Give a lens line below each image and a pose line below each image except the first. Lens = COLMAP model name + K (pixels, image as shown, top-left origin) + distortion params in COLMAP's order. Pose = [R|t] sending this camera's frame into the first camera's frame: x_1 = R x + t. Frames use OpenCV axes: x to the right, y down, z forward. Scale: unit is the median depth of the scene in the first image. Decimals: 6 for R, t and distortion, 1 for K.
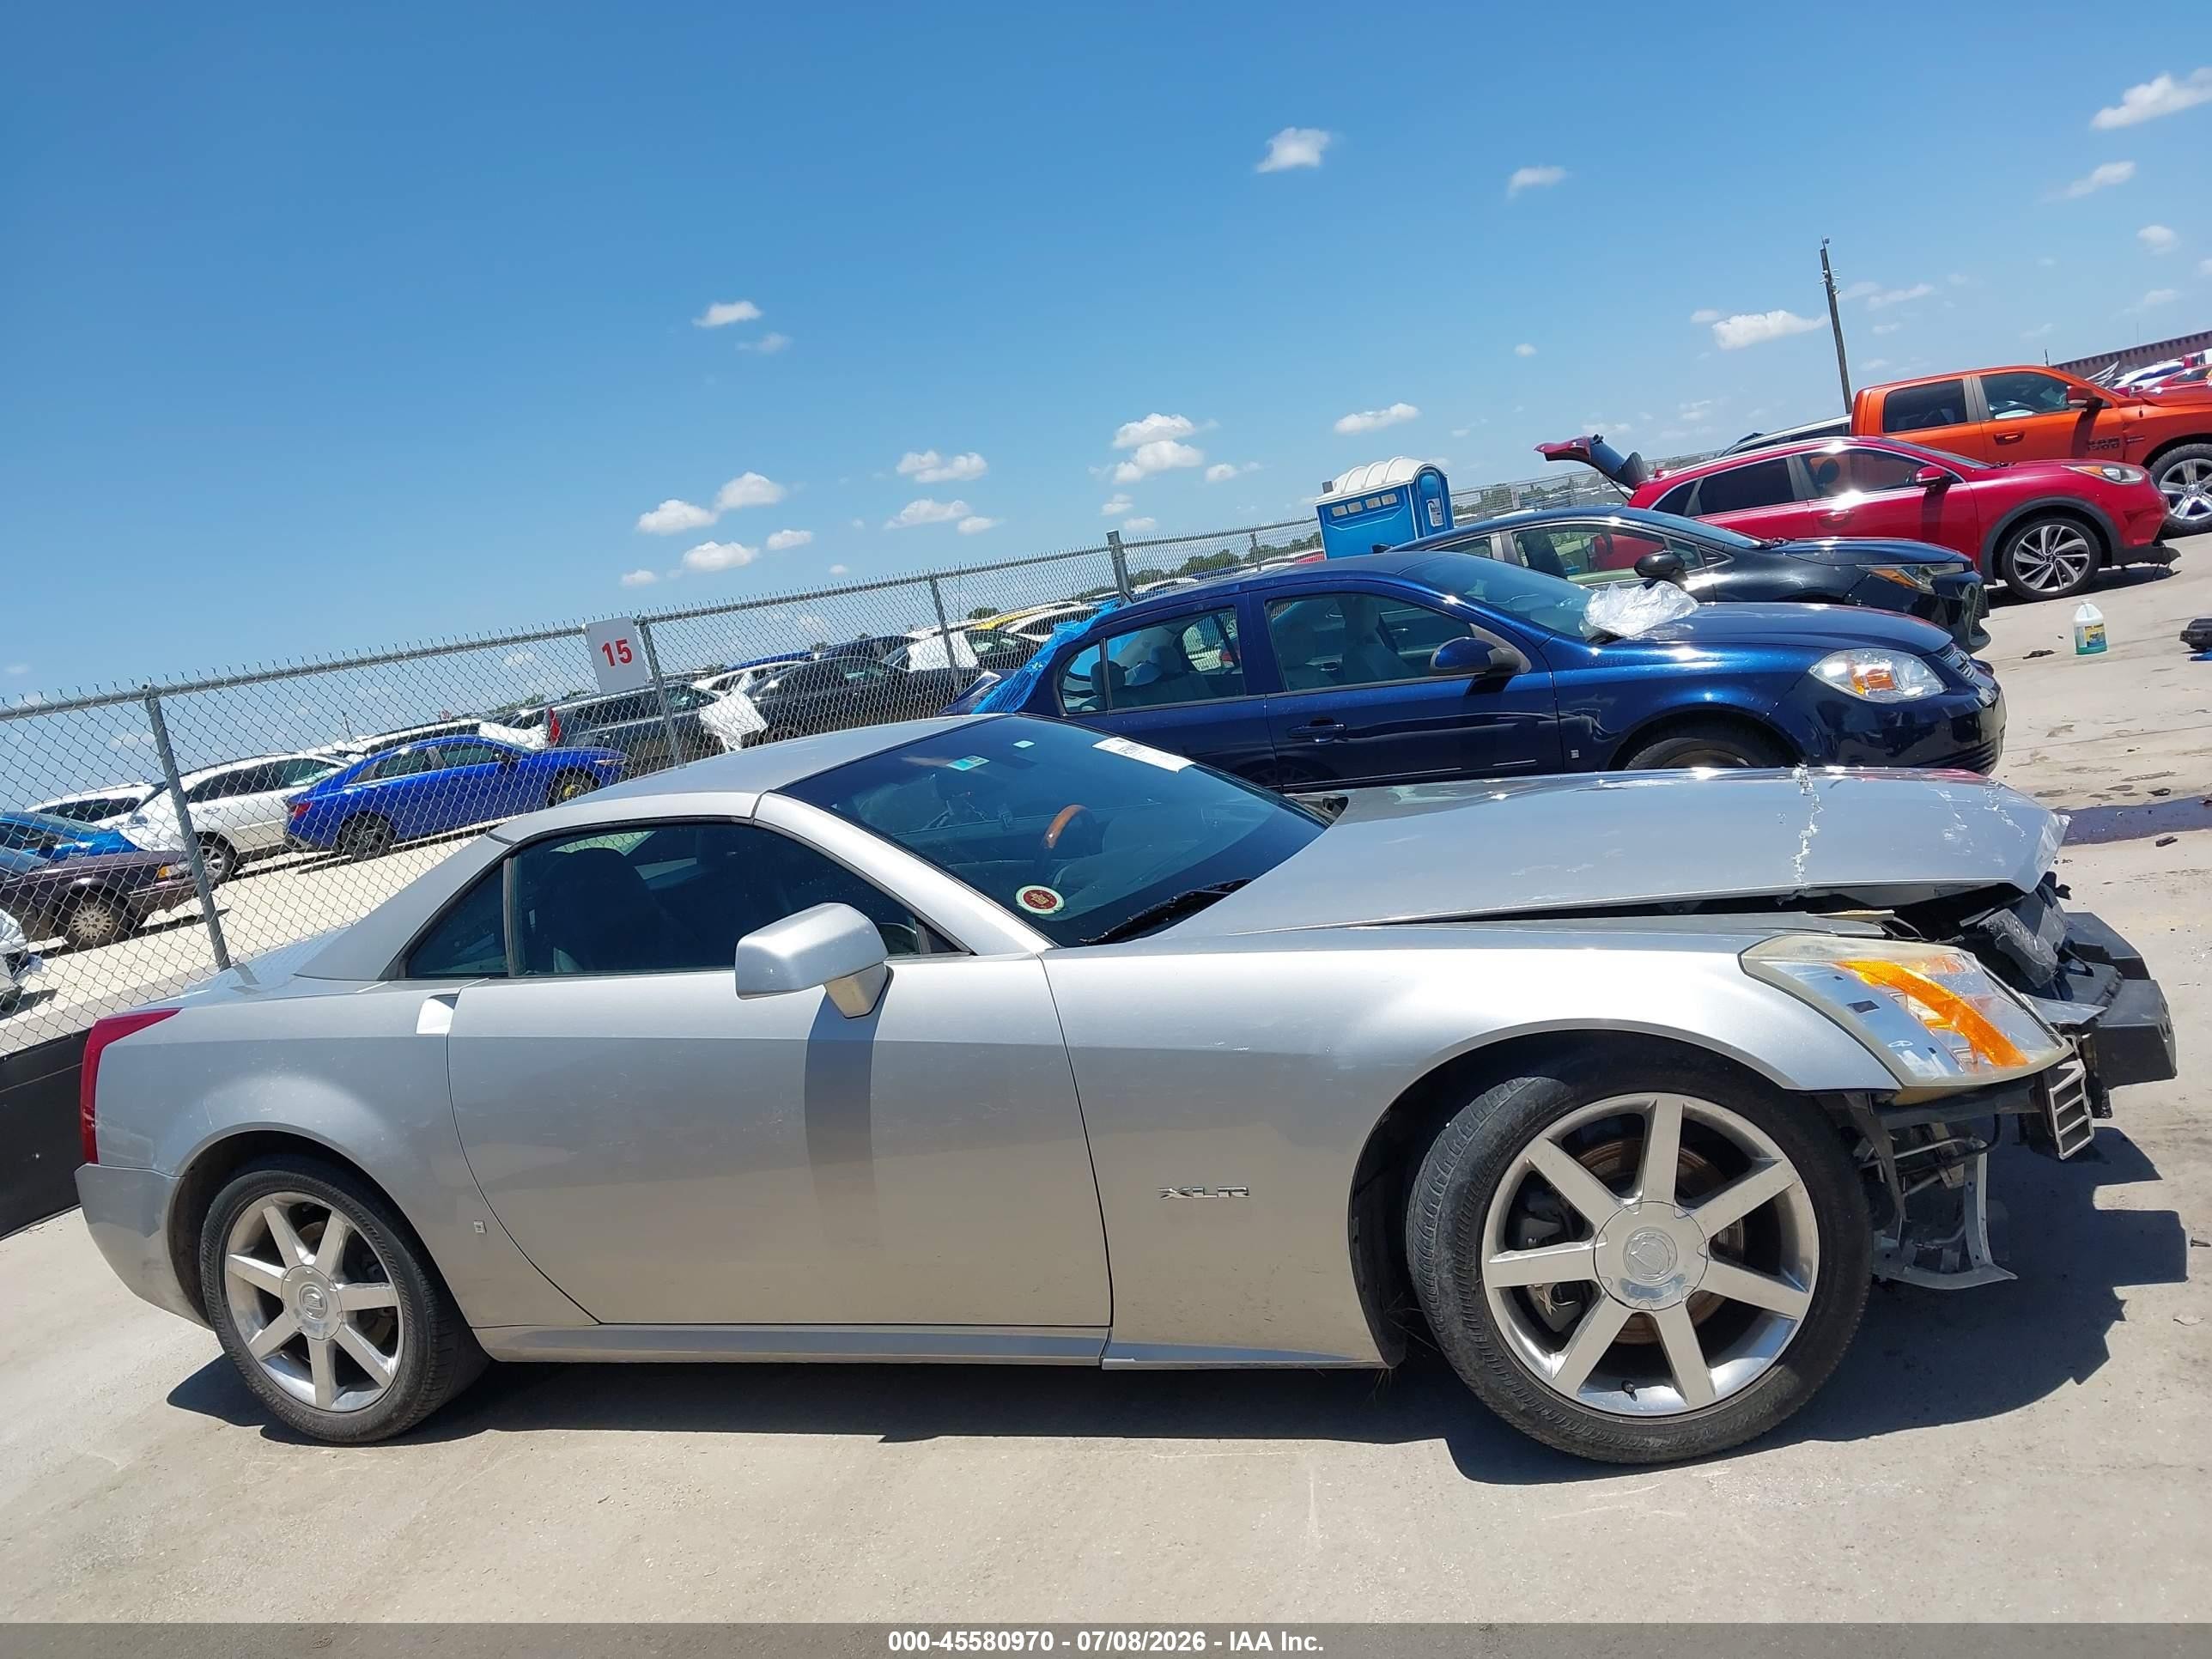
lens RADIAL K [[1854.0, 0, 1106.0], [0, 1854.0, 829.5], [0, 0, 1]] dist [0.010960, -0.009999]
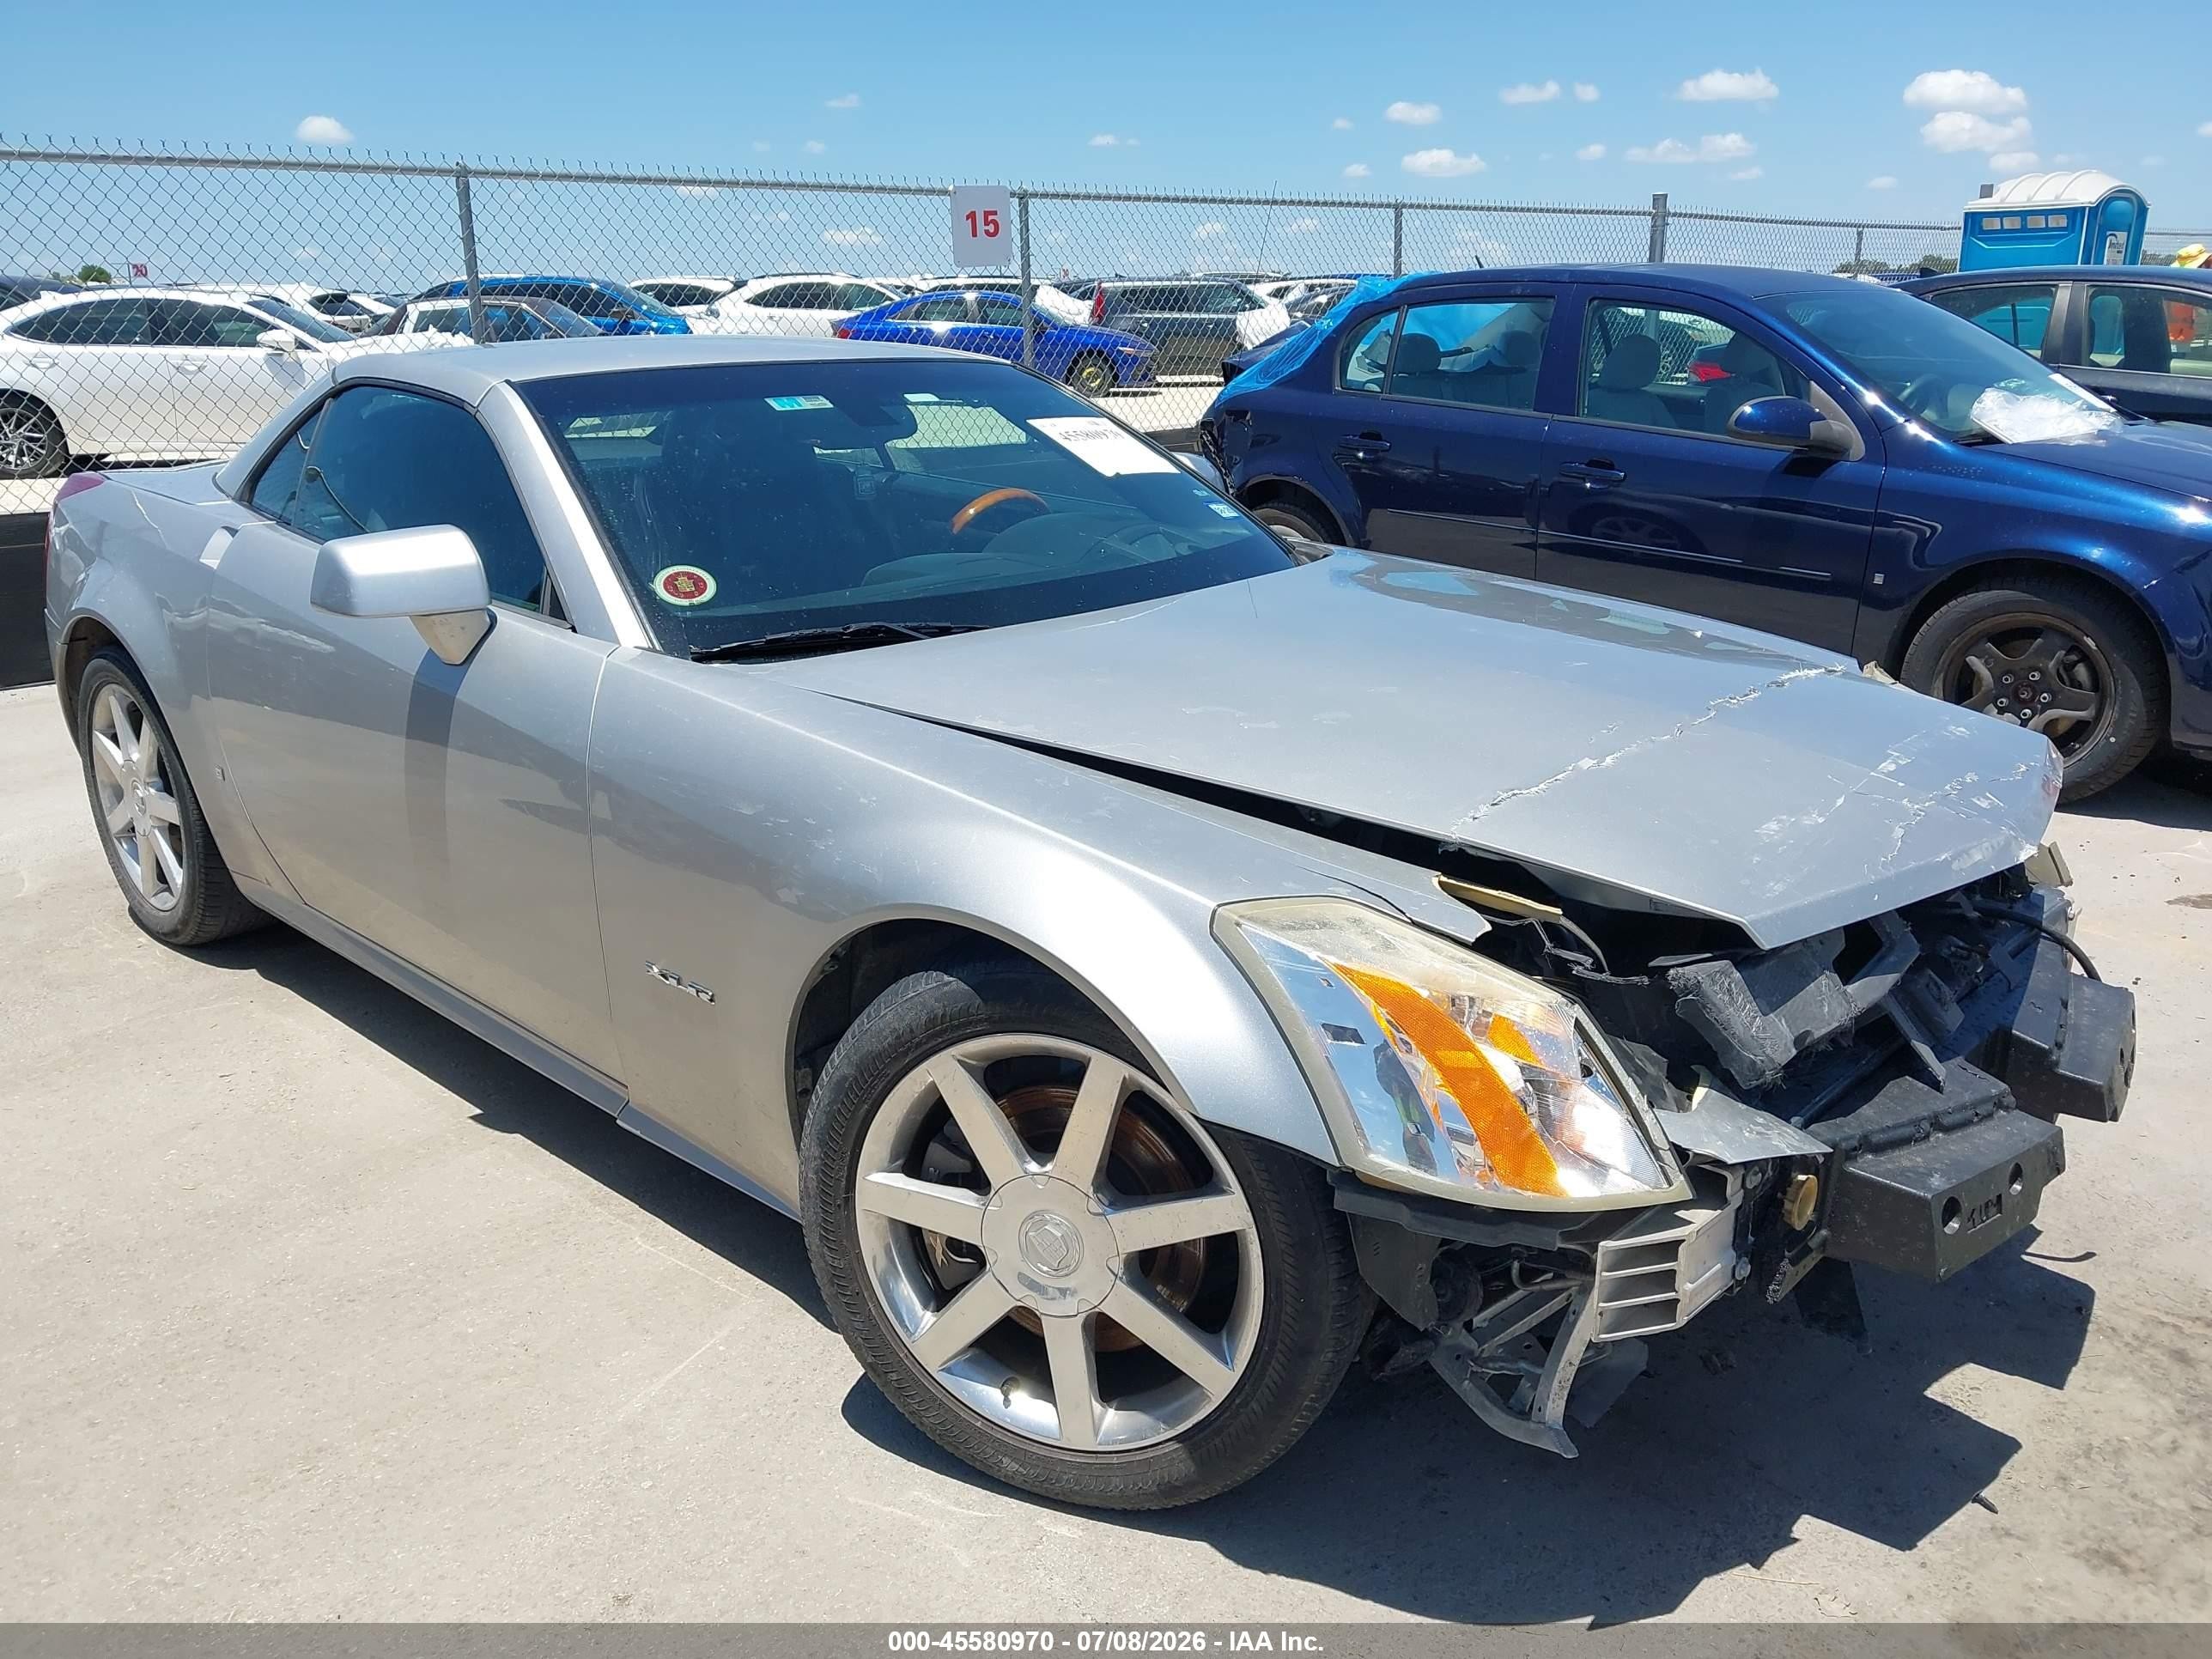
lens RADIAL K [[1864.0, 0, 1057.0], [0, 1864.0, 861.7], [0, 0, 1]] dist [0.038524, -0.100079]
pose [[0.903640, 0.293499, -0.311918, 0.201662], [-0.221552, 0.943601, 0.246033, -0.042395], [0.366537, -0.153219, 0.917701, 0.139708]]
